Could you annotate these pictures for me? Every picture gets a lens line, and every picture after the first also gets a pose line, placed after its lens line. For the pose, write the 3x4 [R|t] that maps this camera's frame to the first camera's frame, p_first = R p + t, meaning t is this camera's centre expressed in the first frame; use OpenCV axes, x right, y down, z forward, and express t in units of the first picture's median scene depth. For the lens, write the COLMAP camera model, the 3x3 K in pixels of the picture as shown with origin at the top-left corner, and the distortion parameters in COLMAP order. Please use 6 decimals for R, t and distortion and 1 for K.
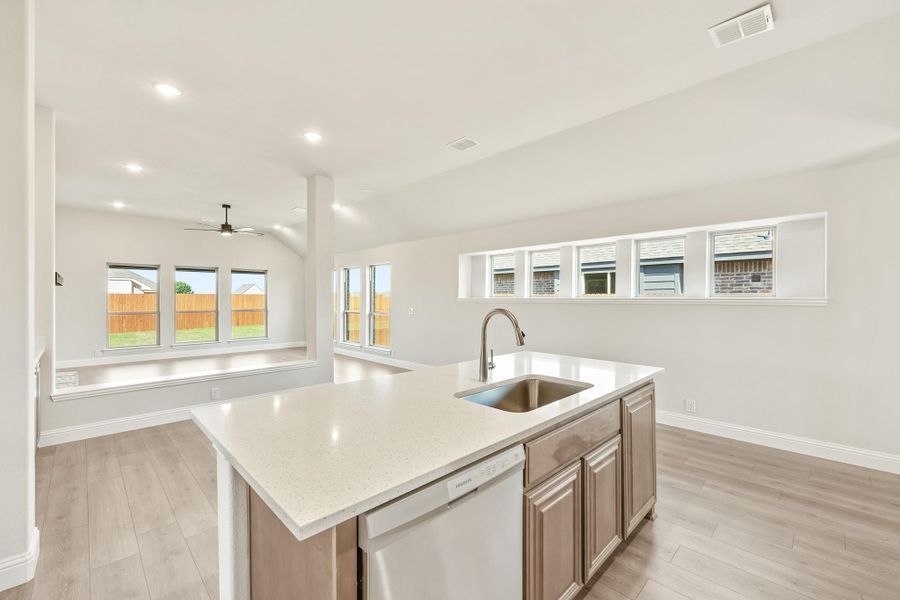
lens RADIAL K [[371.6, 0, 451.6], [0, 371.6, 298.6], [0, 0, 1]] dist [-0.000564, -0.000078]
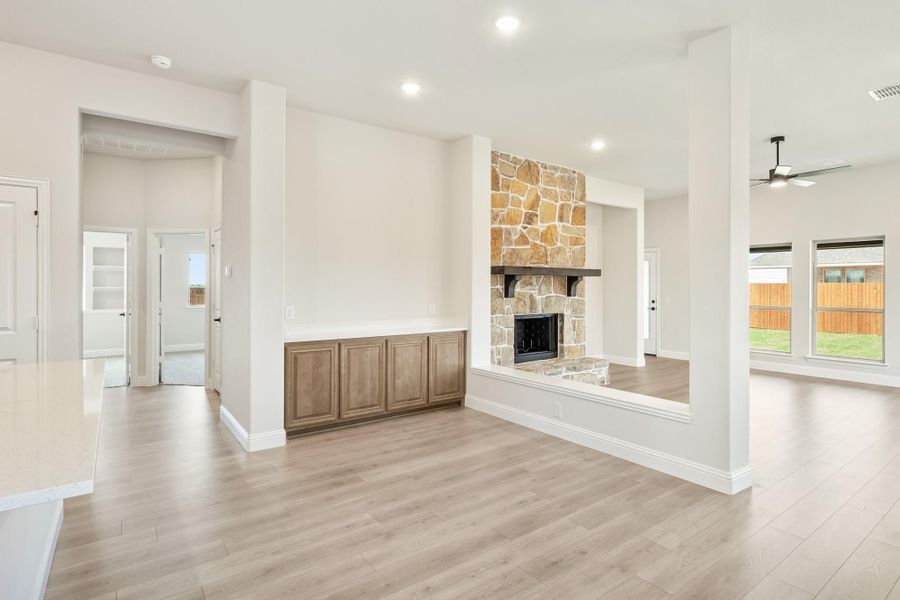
lens RADIAL K [[467.9, 0, 471.2], [0, 467.9, 286.3], [0, 0, 1]] dist [-0.000657, -0.000298]
pose [[-0.126486, -0.004357, -0.991959, 0.231119], [-0.001931, 0.999990, -0.004146, -0.000352], [0.991967, 0.001391, -0.126493, 0.598761]]
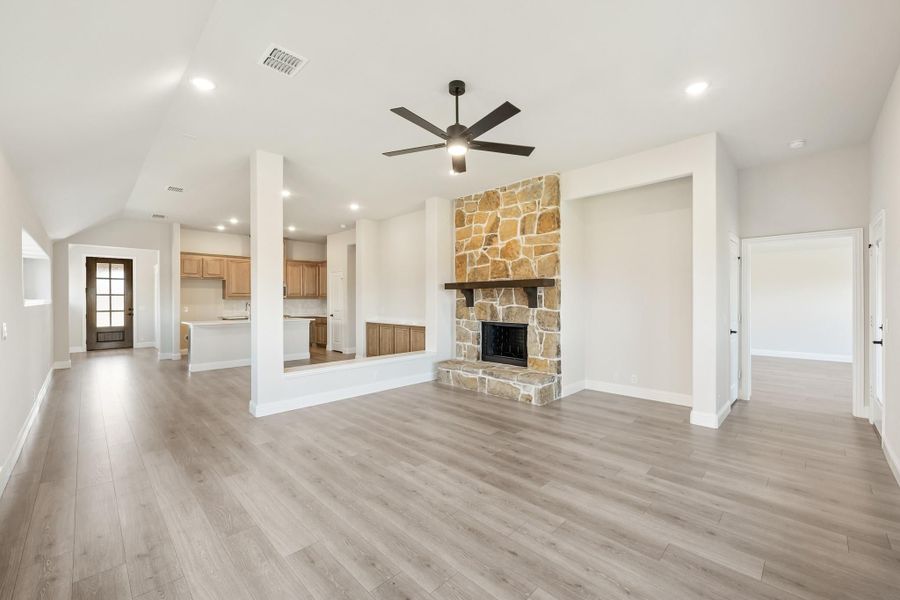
lens RADIAL K [[368.7, 0, 452.9], [0, 368.7, 299.1], [0, 0, 1]] dist [0.001775, 0.000245]
pose [[-0.999997, 0.001014, -0.002108, -0.608288], [0.001017, 0.999998, -0.001581, -0.000199], [0.002107, -0.001583, -0.999997, 1.448692]]
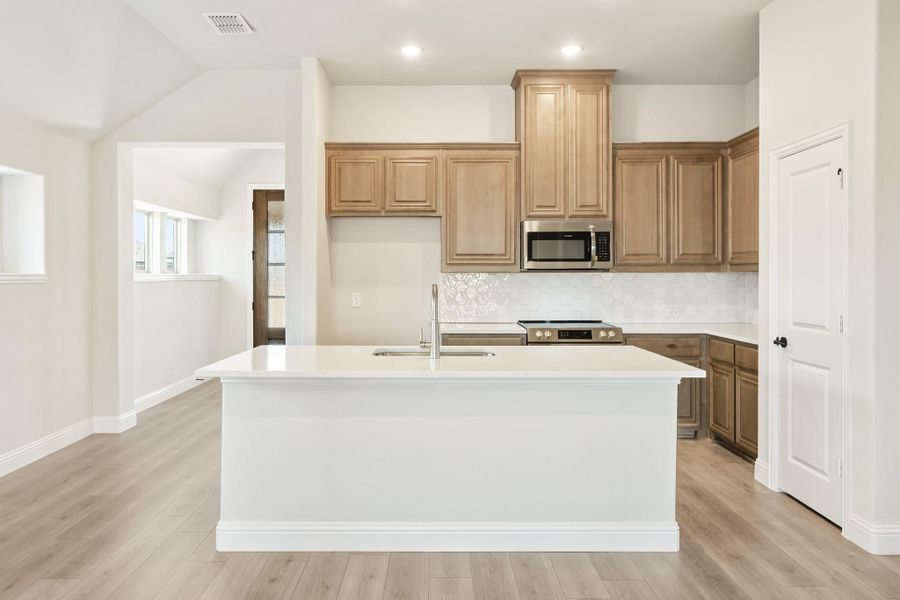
lens RADIAL K [[612.4, 0, 439.0], [0, 612.4, 281.0], [0, 0, 1]] dist [-0.000194, -0.000108]
pose [[-0.709730, -0.008391, 0.704424, -0.312406], [-0.001064, 0.999941, 0.010839, -0.000934], [-0.704473, 0.006943, -0.709697, 0.629114]]
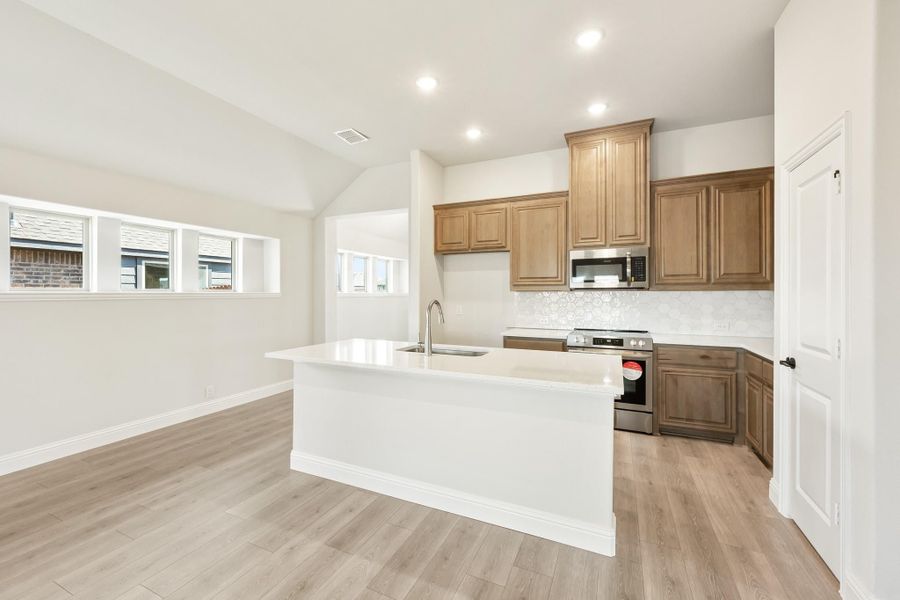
lens RADIAL K [[379.1, 0, 436.4], [0, 379.1, 295.6], [0, 0, 1]] dist [-0.000370, -0.000059]
pose [[-0.332563, -0.007398, 0.943052, -0.349717], [0.000725, 0.999967, 0.008100, -0.001250], [-0.943081, 0.003378, -0.332547, 0.416147]]
